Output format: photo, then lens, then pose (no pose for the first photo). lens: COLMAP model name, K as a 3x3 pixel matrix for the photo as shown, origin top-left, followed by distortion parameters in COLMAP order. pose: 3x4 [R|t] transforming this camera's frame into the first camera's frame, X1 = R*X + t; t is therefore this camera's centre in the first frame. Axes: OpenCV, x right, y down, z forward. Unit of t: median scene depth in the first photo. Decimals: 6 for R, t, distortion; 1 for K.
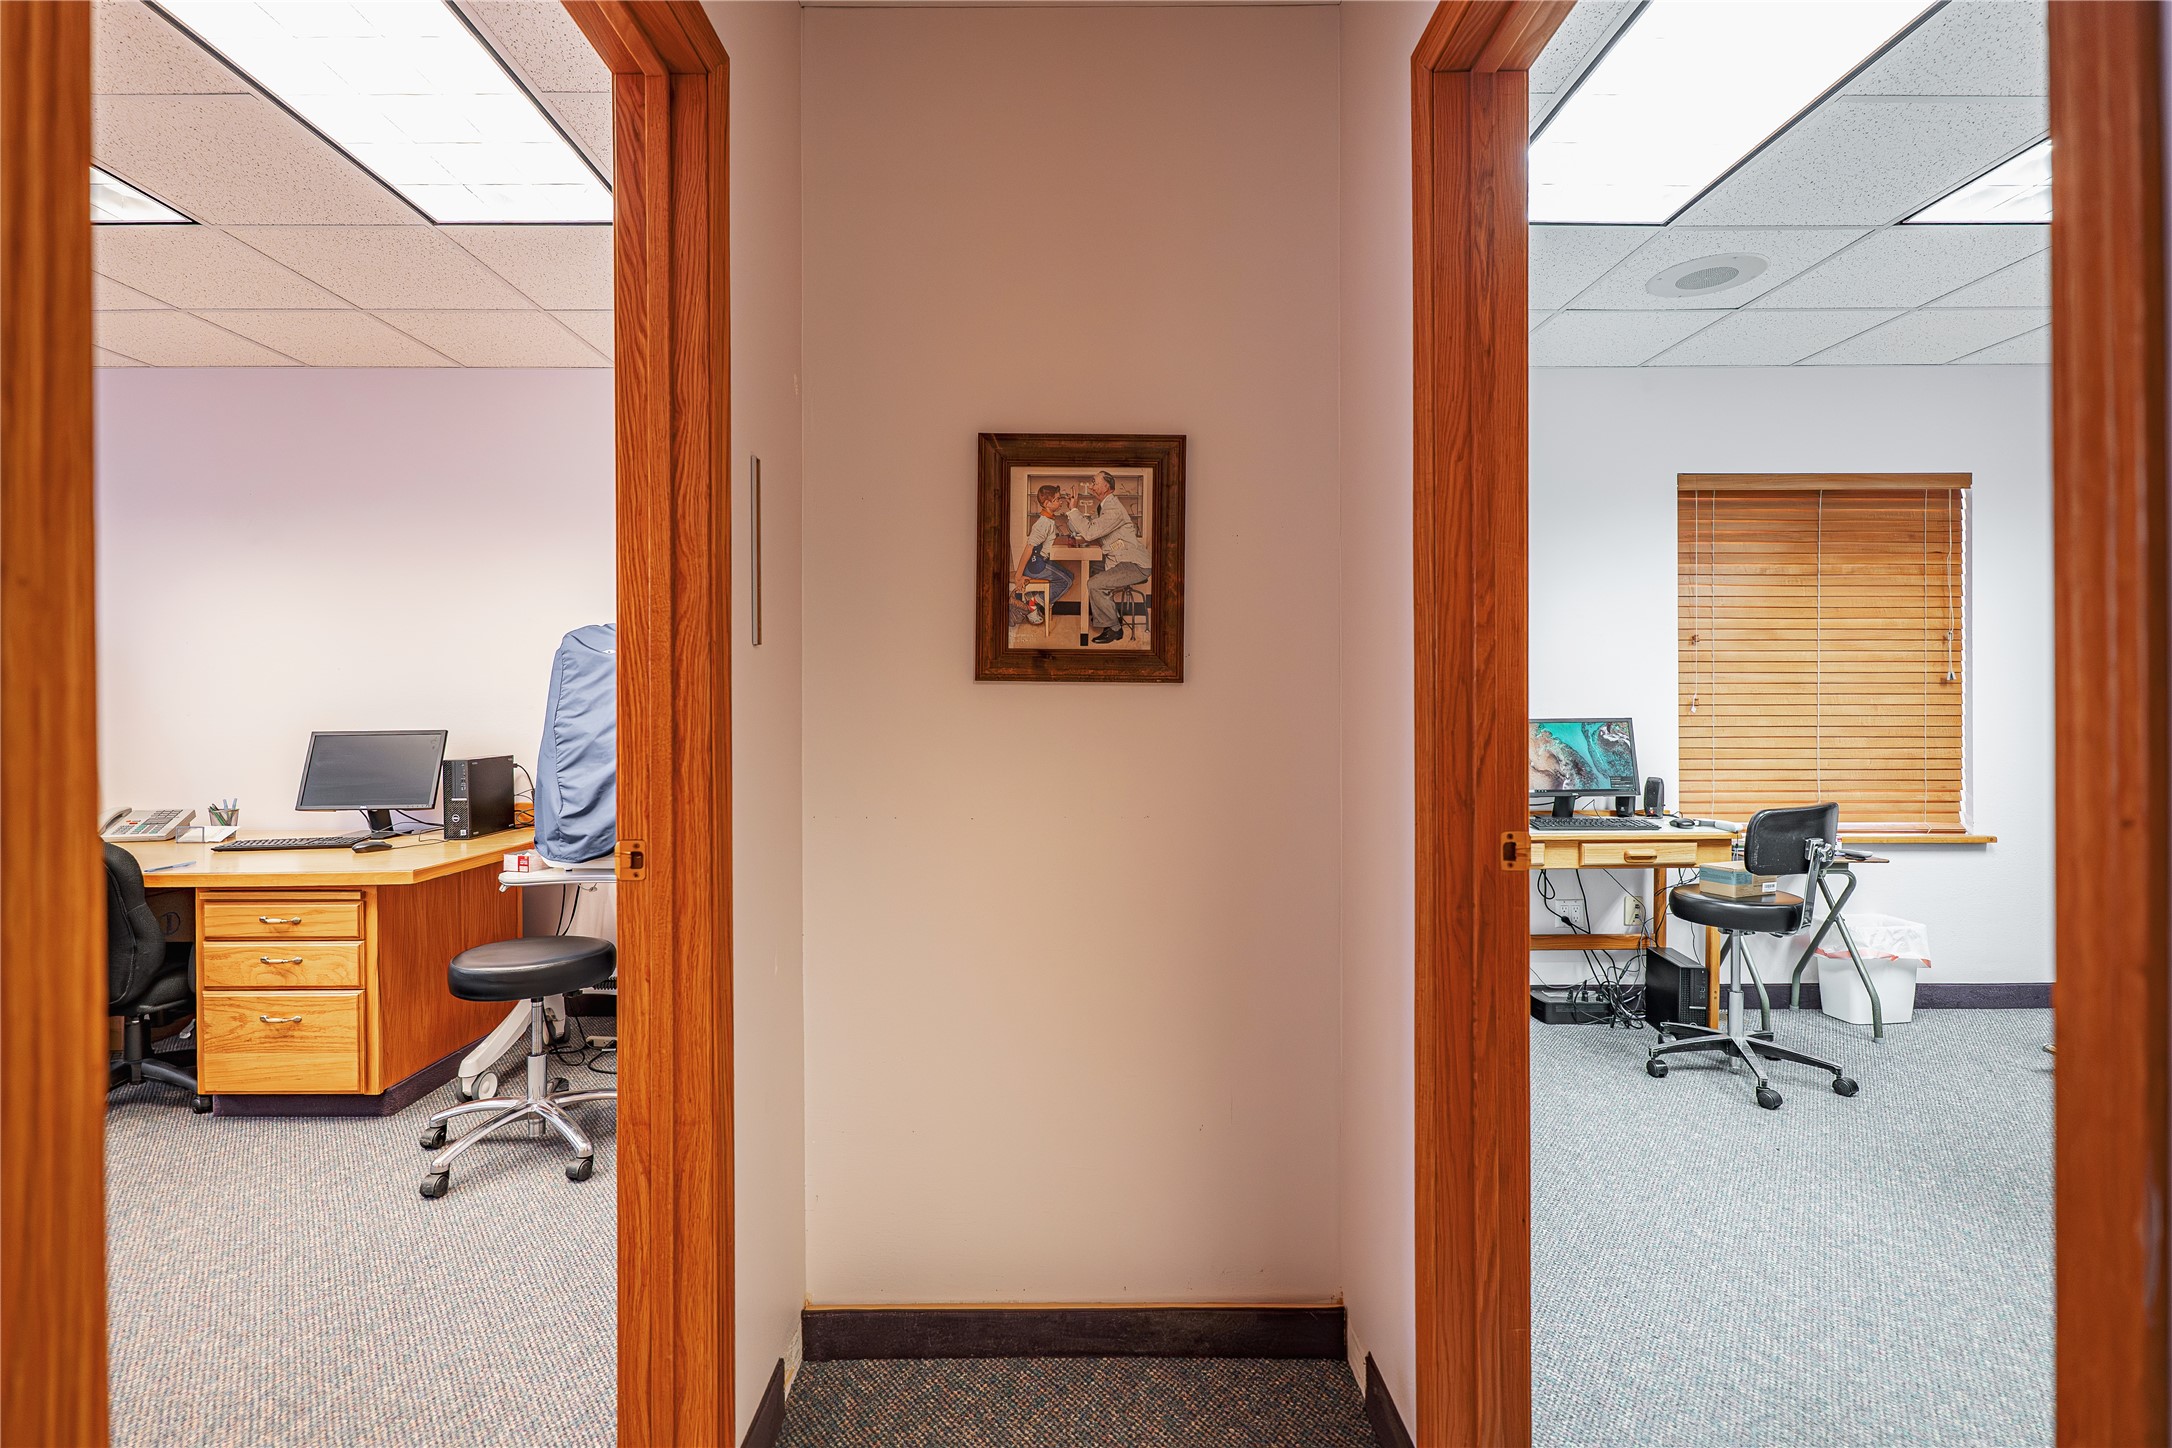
lens RADIAL K [[1007.7, 0, 1047.6], [0, 1007.7, 707.3], [0, 0, 1]] dist [0.004019, 0.000113]
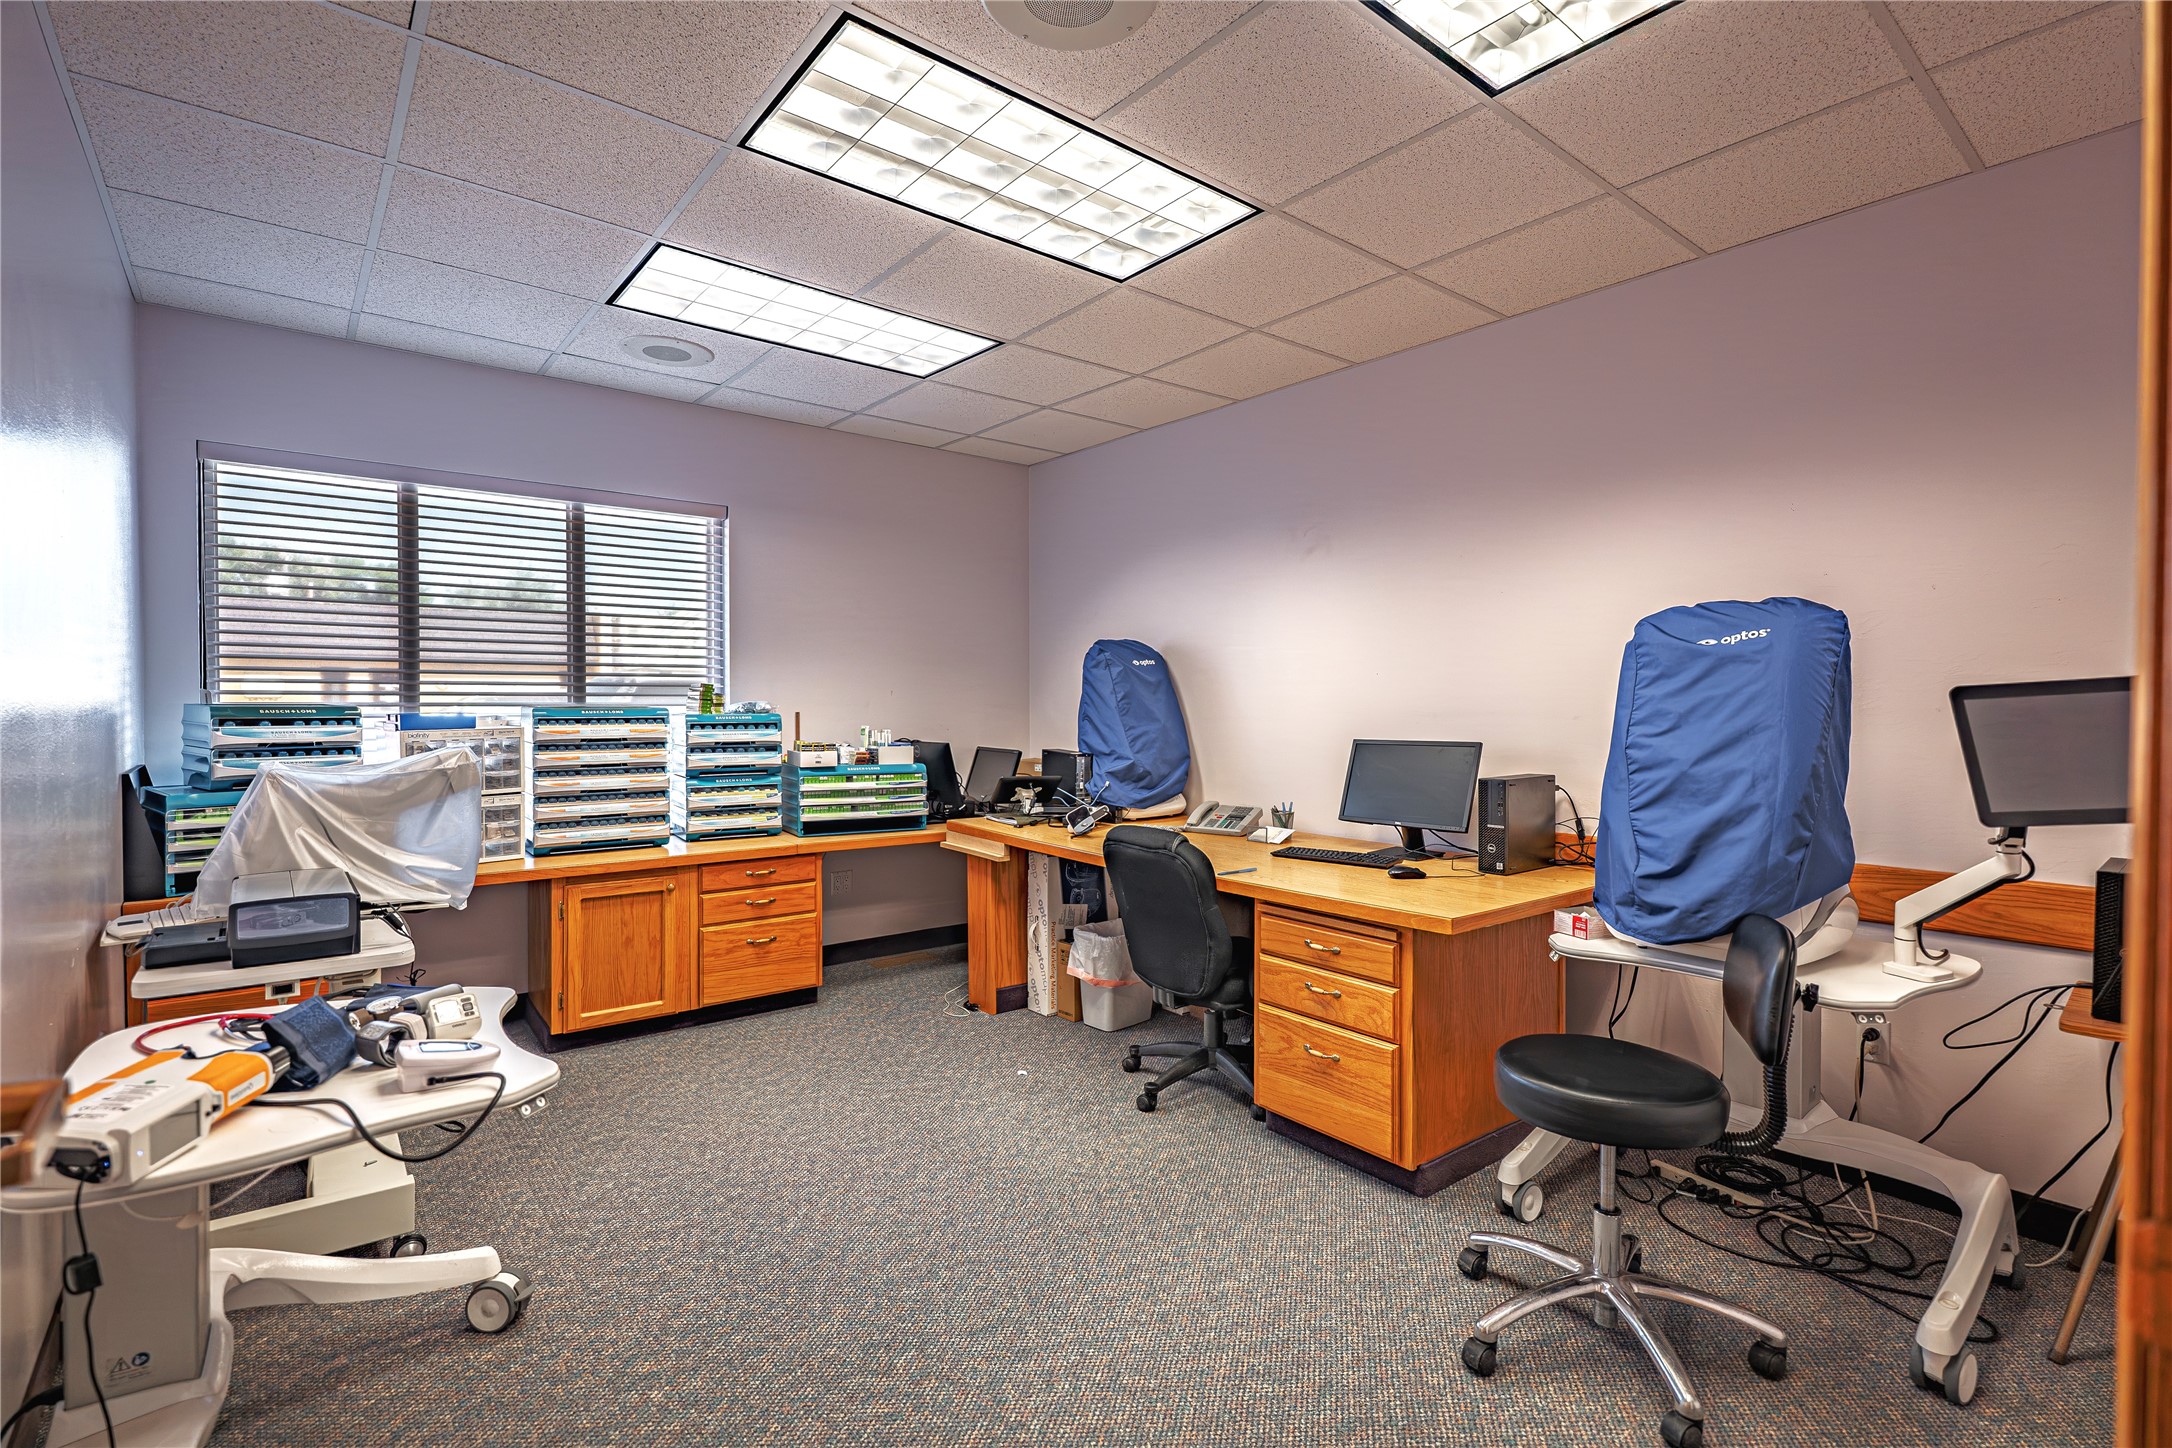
lens RADIAL K [[1007.7, 0, 1126.2], [0, 1007.7, 726.0], [0, 0, 1]] dist [0.004019, 0.000113]
pose [[0.657223, 0.021064, -0.753402, -0.186576], [-0.007851, 0.999746, 0.021102, -0.009832], [0.753655, -0.007954, 0.657222, 0.260662]]
